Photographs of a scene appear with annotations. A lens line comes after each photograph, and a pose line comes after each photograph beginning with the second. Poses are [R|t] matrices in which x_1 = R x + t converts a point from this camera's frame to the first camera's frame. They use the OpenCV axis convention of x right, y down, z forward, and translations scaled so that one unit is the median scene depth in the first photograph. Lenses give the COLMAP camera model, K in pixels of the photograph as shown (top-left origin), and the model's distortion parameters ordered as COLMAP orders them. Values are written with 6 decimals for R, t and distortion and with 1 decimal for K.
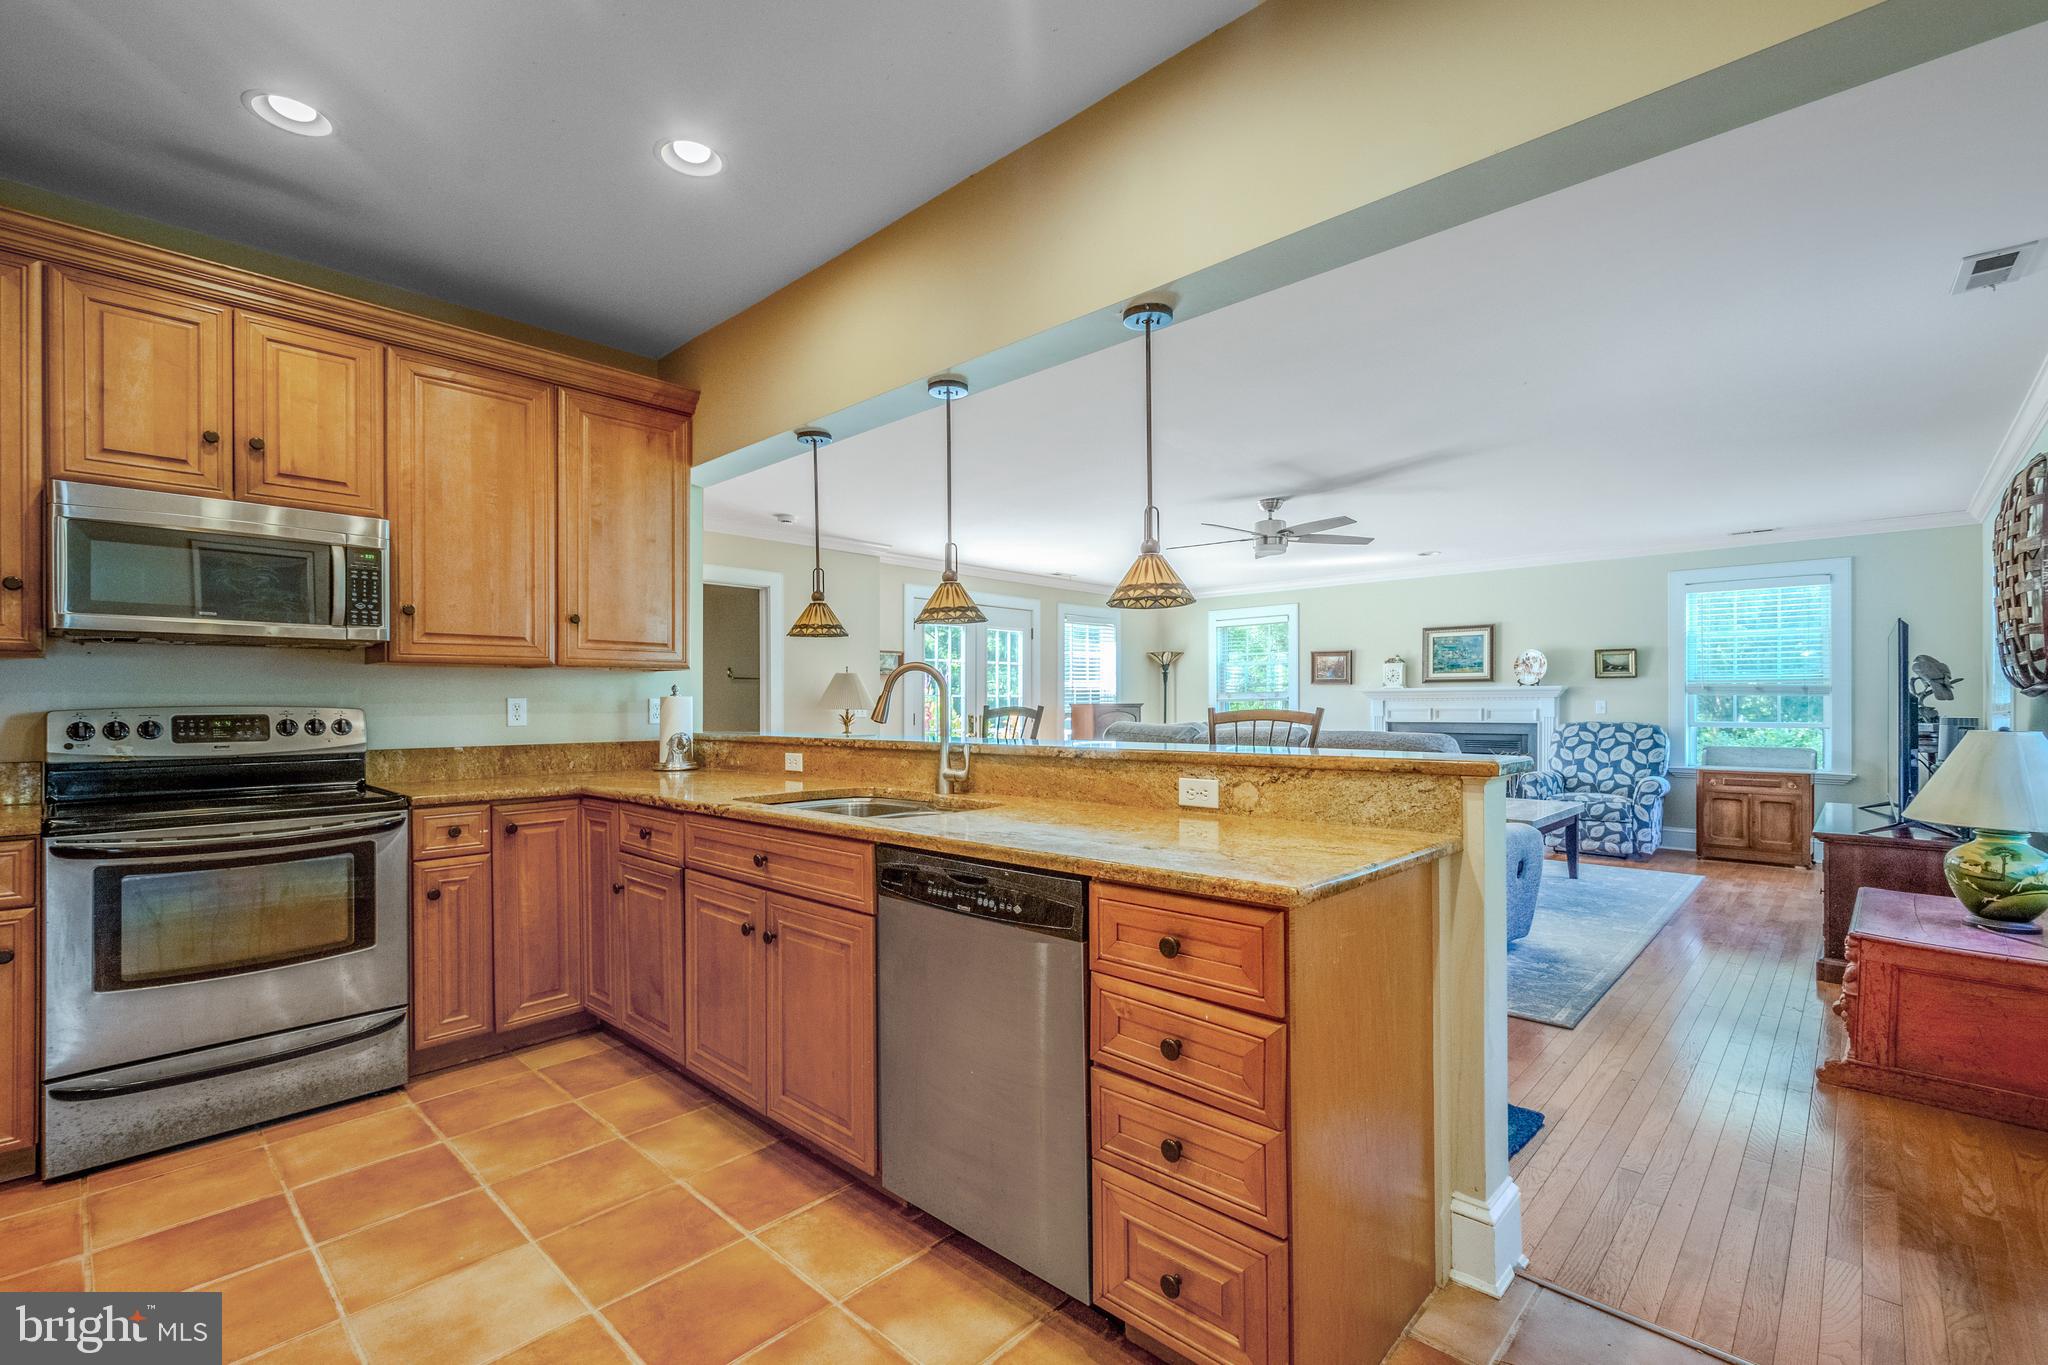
lens RADIAL K [[904.1, 0, 1017.8], [0, 904.1, 709.3], [0, 0, 1]] dist [0.001842, 0.000051]
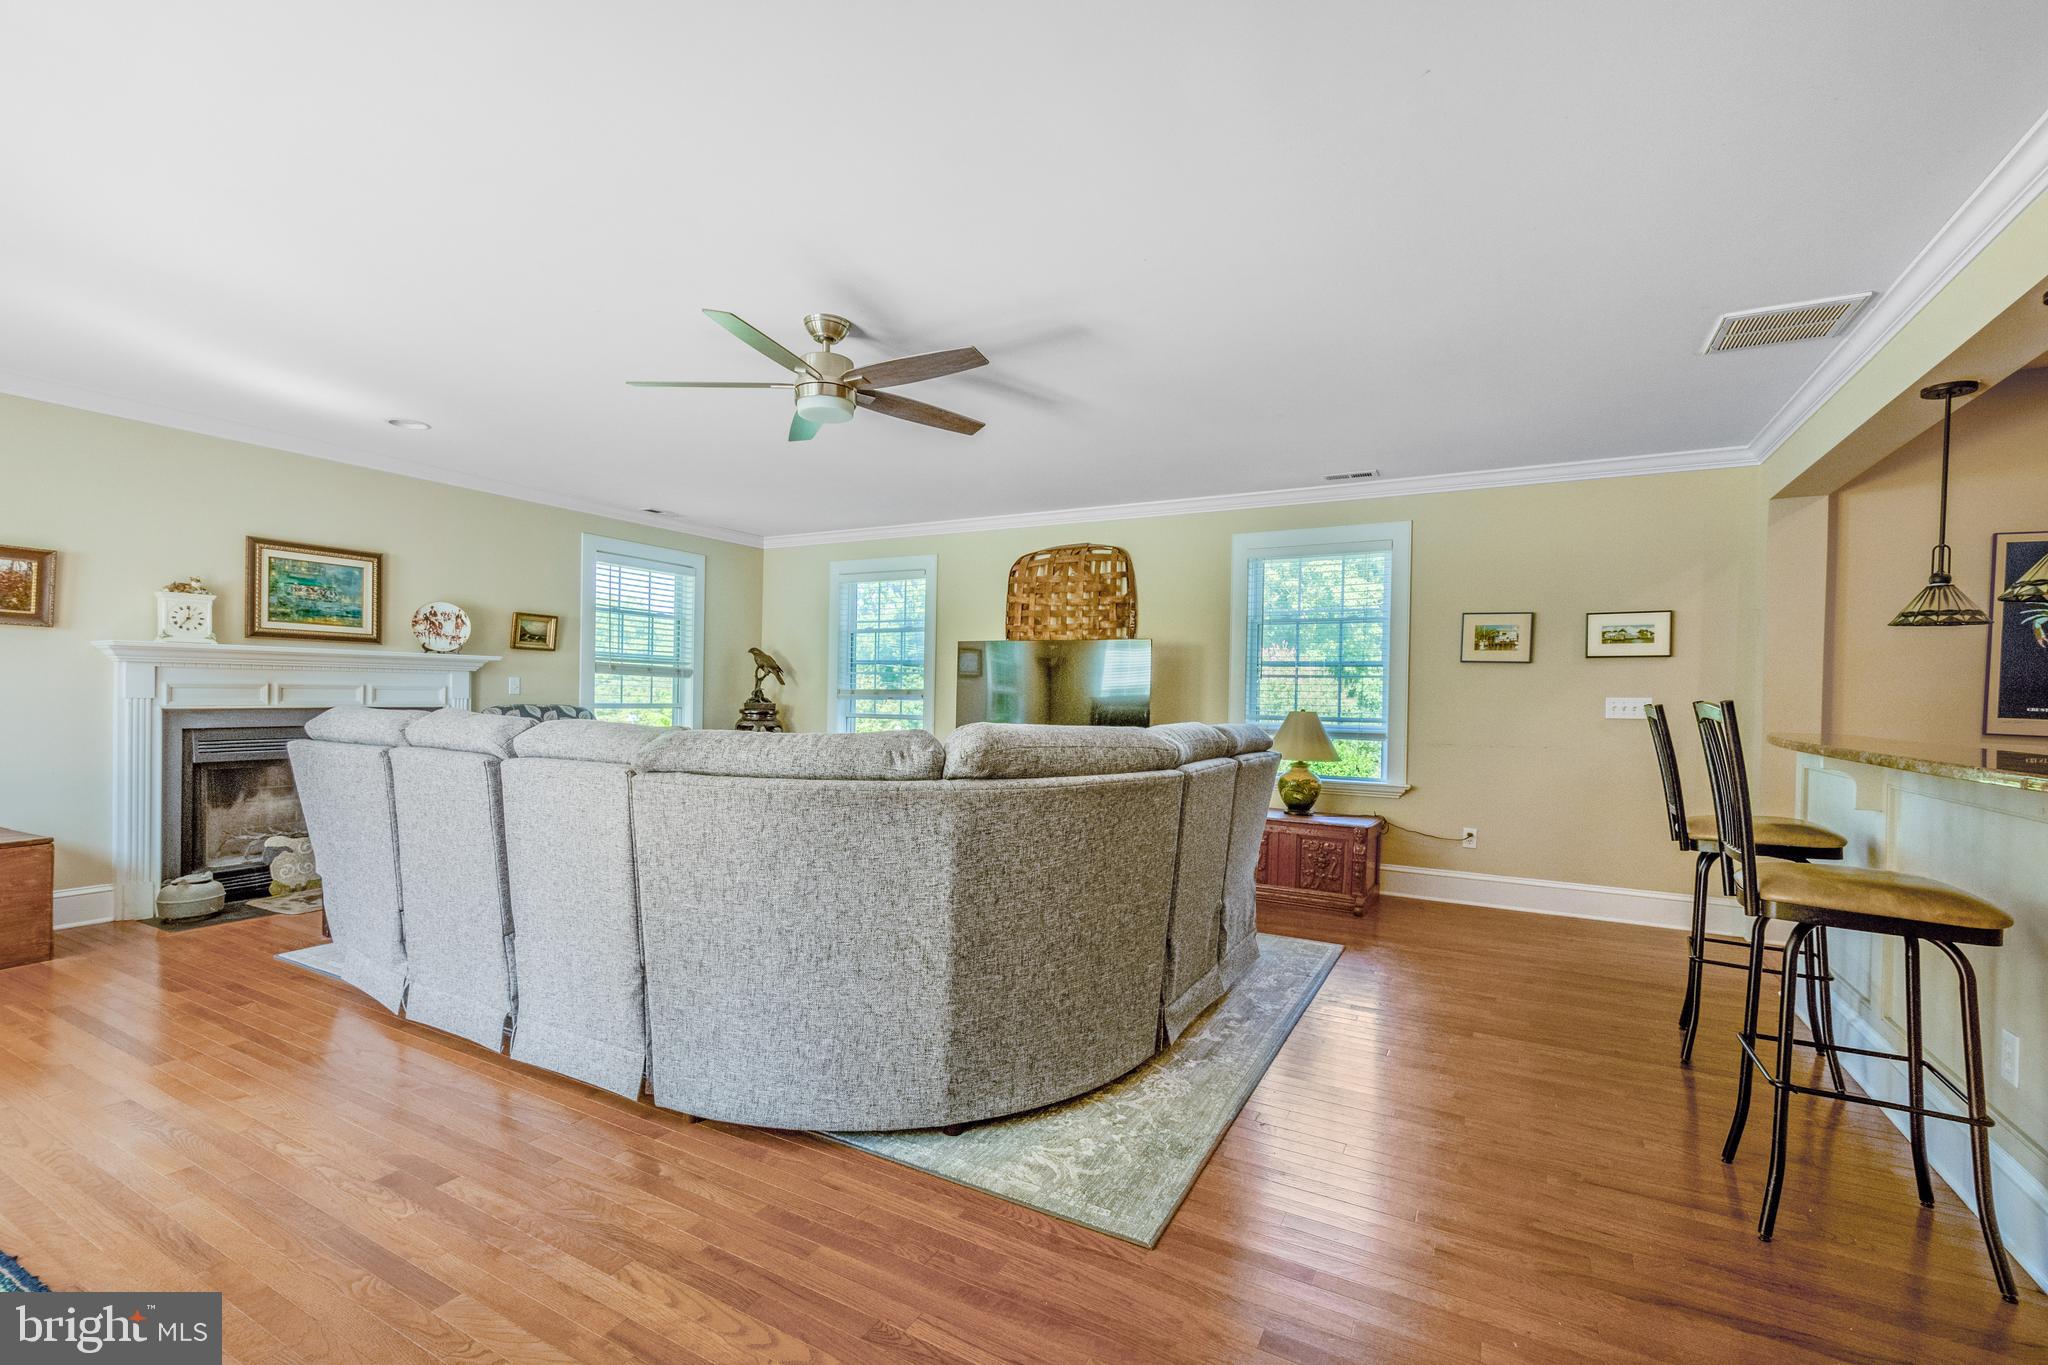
lens RADIAL K [[892.4, 0, 1027.8], [0, 892.4, 696.1], [0, 0, 1]] dist [0.004352, 0.000274]
pose [[-0.251558, -0.003431, 0.967836, -0.229141], [-0.013168, 0.999913, 0.000122, 0.000813], [-0.967753, -0.012714, -0.251581, 0.793680]]
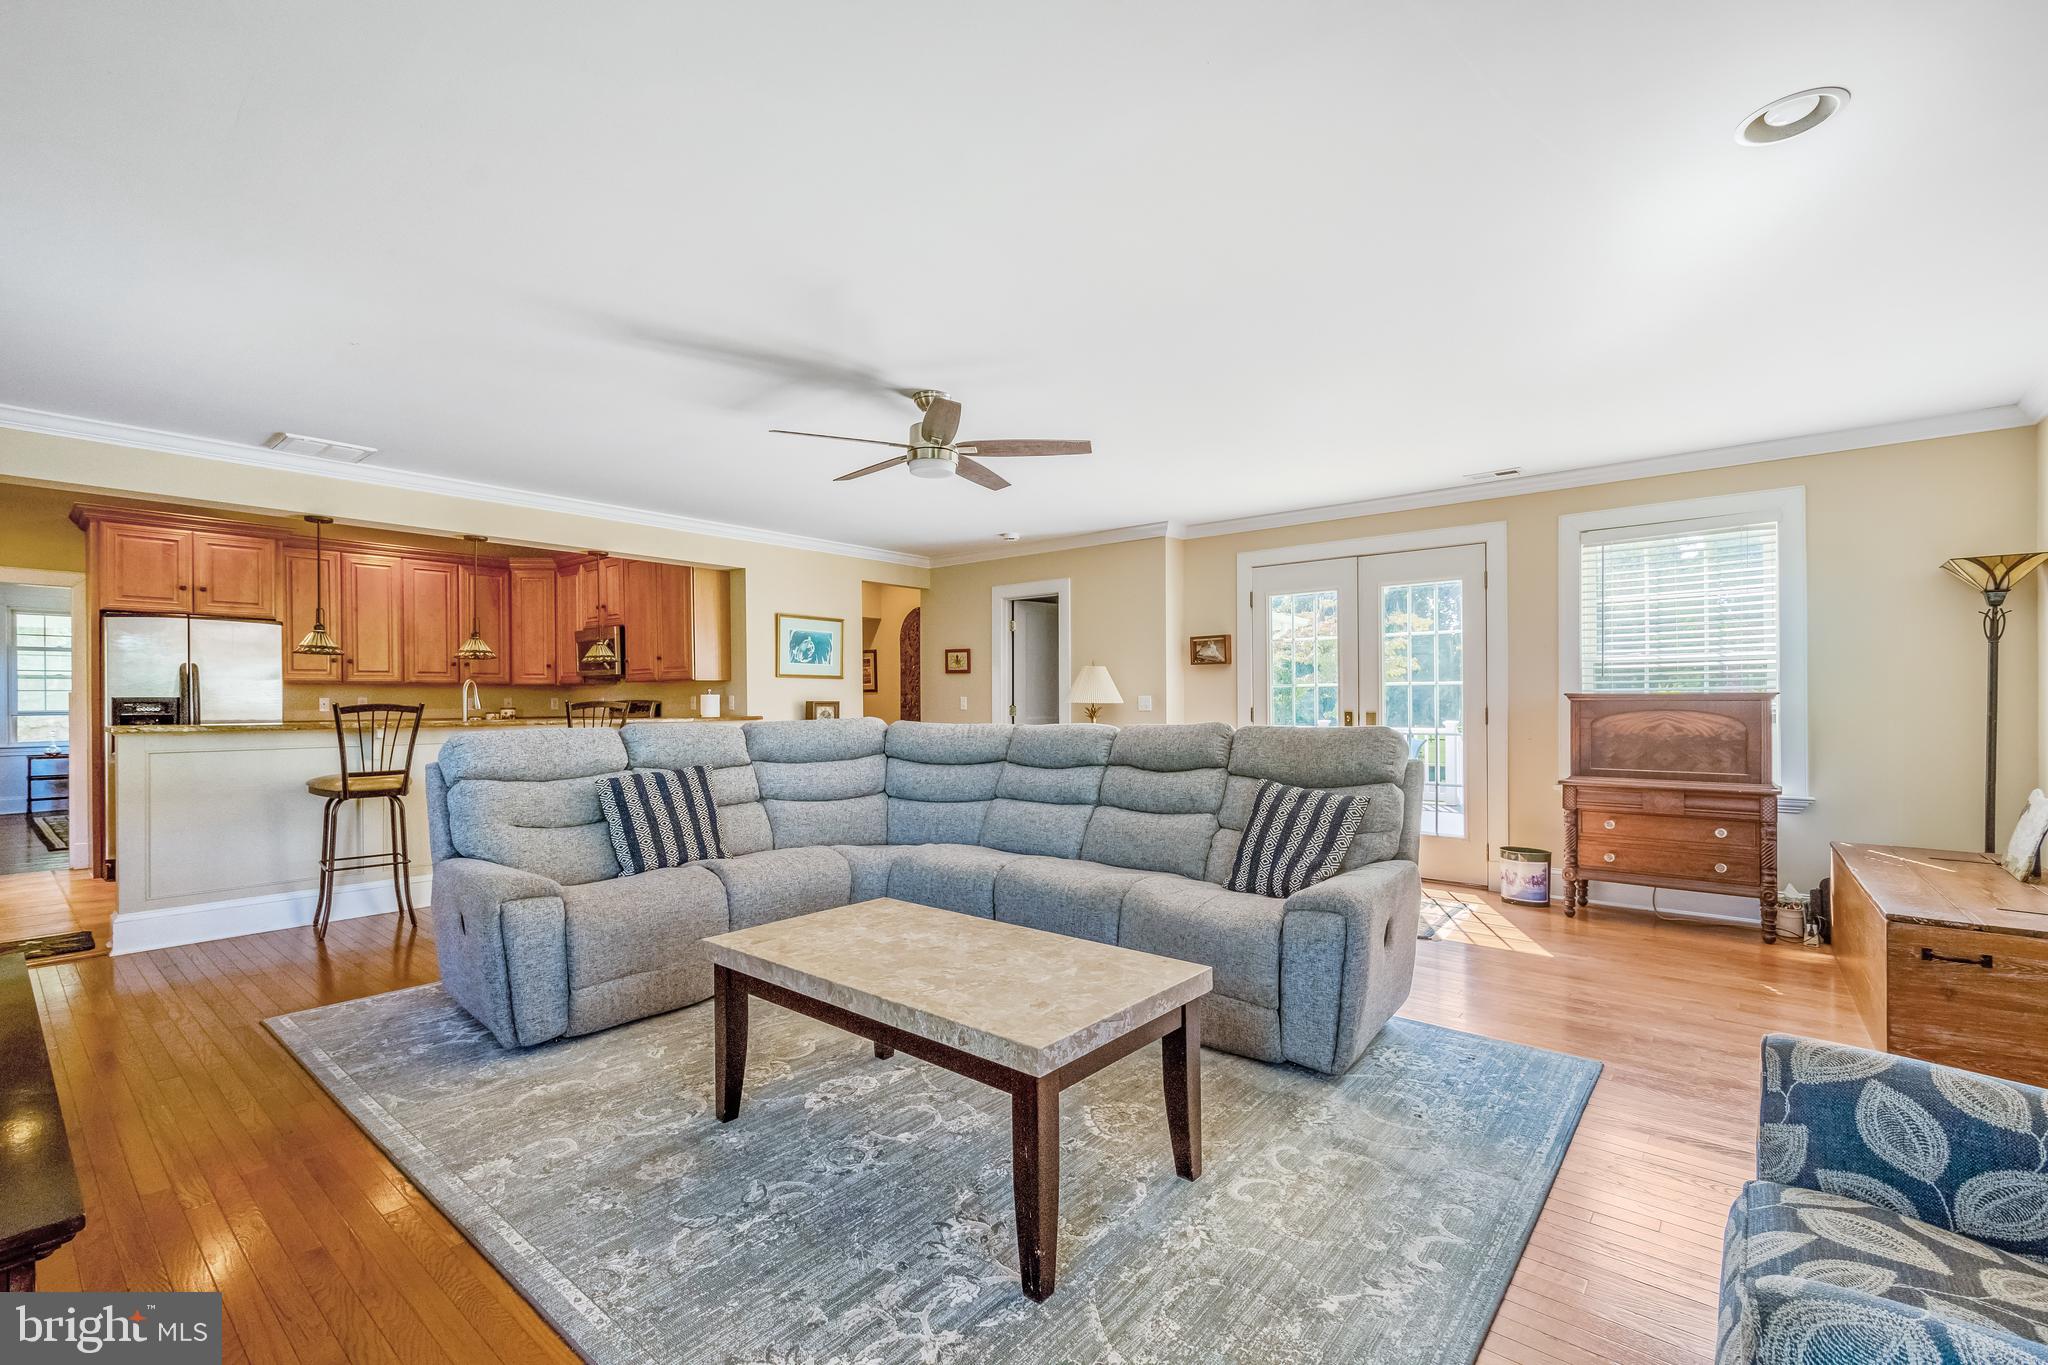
lens RADIAL K [[892.4, 0, 1027.8], [0, 892.4, 696.1], [0, 0, 1]] dist [0.004352, 0.000274]
pose [[0.053700, -0.000304, -0.998557, 0.741781], [-0.001930, 0.999998, -0.000409, -0.004658], [0.998555, 0.001949, 0.053700, 0.806844]]
